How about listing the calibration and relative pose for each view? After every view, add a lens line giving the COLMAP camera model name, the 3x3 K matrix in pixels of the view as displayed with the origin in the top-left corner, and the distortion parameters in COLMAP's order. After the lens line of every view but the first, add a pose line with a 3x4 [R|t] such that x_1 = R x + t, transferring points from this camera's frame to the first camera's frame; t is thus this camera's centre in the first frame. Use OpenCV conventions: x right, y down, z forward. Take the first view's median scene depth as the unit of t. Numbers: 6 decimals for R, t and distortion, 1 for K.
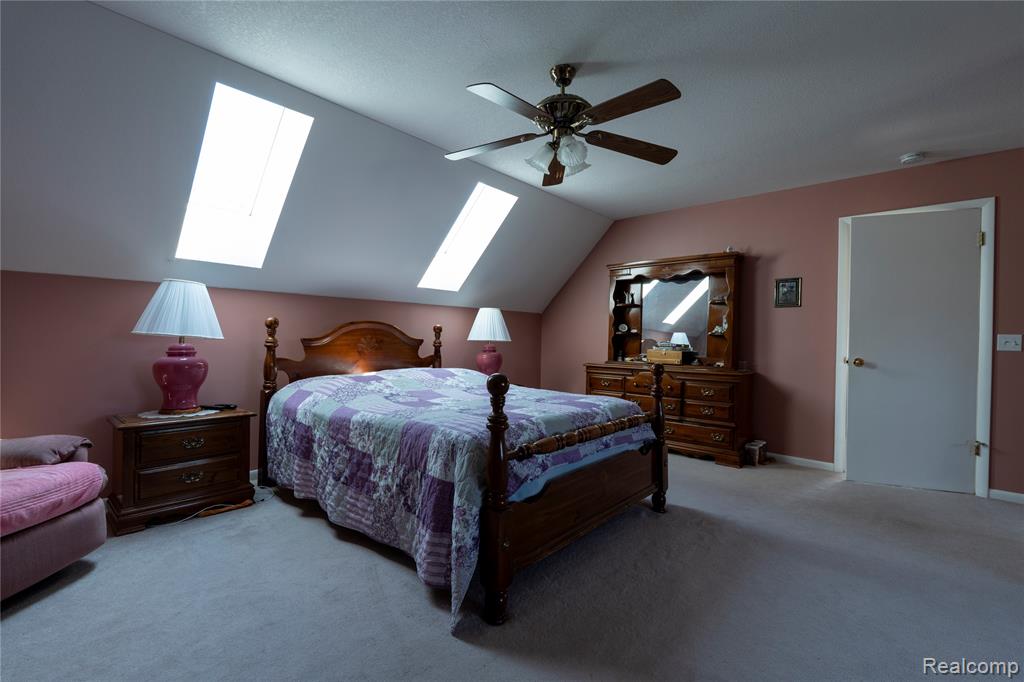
lens RADIAL K [[470.7, 0, 513.6], [0, 470.7, 337.2], [0, 0, 1]] dist [0.000078, 0.000073]
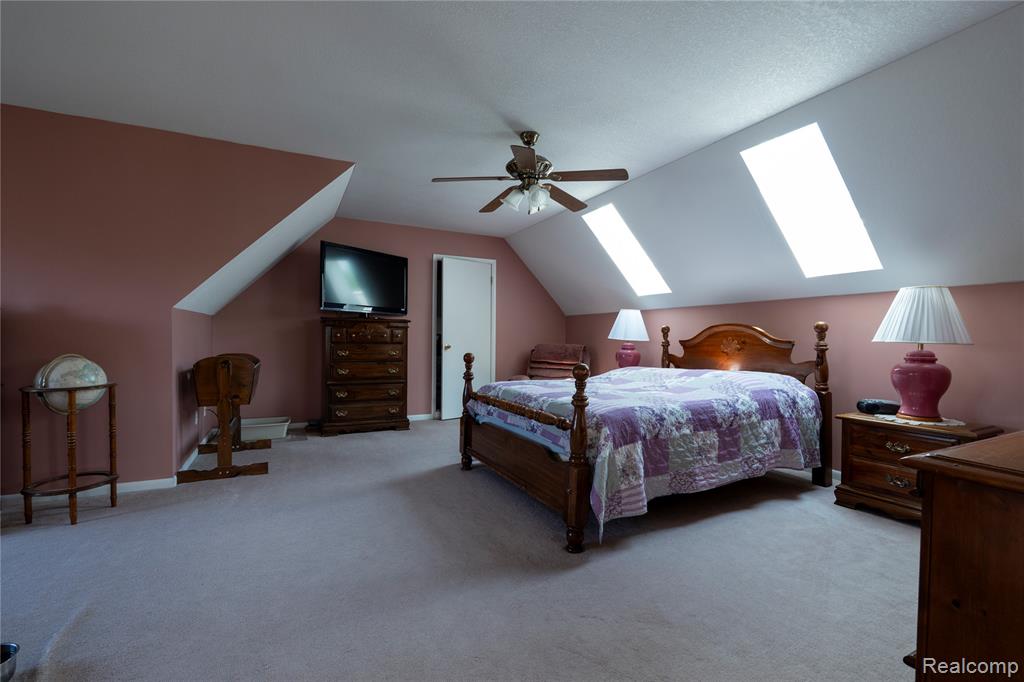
lens RADIAL K [[444.8, 0, 513.1], [0, 444.8, 341.9], [0, 0, 1]] dist [-0.004221, -0.000029]
pose [[-0.394333, -0.009374, -0.918920, 0.797709], [-0.008431, 0.999943, -0.006582, 0.016945], [0.918929, 0.005152, -0.394389, 0.911165]]
